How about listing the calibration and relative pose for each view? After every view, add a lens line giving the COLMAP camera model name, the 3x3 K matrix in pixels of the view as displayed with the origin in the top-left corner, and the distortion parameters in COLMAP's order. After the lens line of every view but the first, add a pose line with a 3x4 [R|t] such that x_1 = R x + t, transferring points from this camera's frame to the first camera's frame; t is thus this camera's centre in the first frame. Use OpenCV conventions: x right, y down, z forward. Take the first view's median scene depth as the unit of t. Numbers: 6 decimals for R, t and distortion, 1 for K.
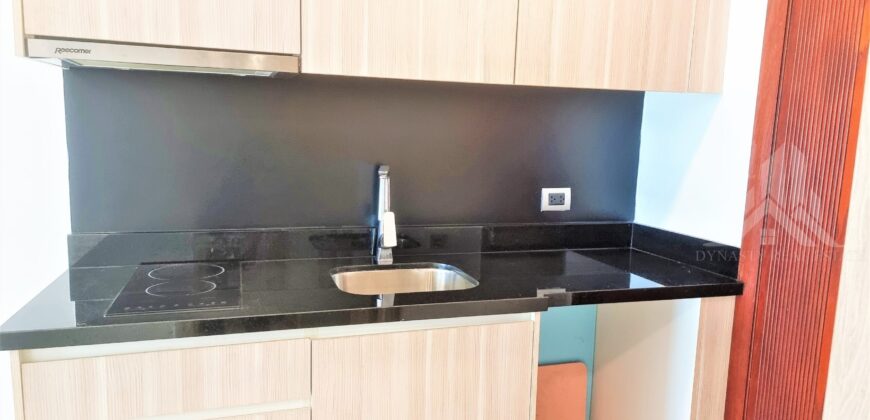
lens RADIAL K [[593.0, 0, 435.0], [0, 593.0, 210.0], [0, 0, 1]] dist [0.071882, -0.060745]
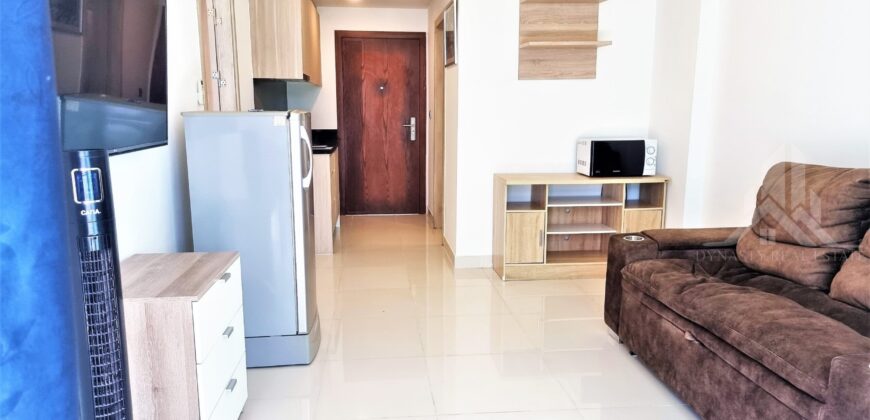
lens RADIAL K [[593.0, 0, 435.0], [0, 593.0, 210.0], [0, 0, 1]] dist [0.071882, -0.060745]
pose [[0.212647, -0.196847, 0.957096, -2.920200], [0.137392, 0.975790, 0.170166, 0.007487], [-0.967422, 0.095312, 0.234544, -0.374590]]
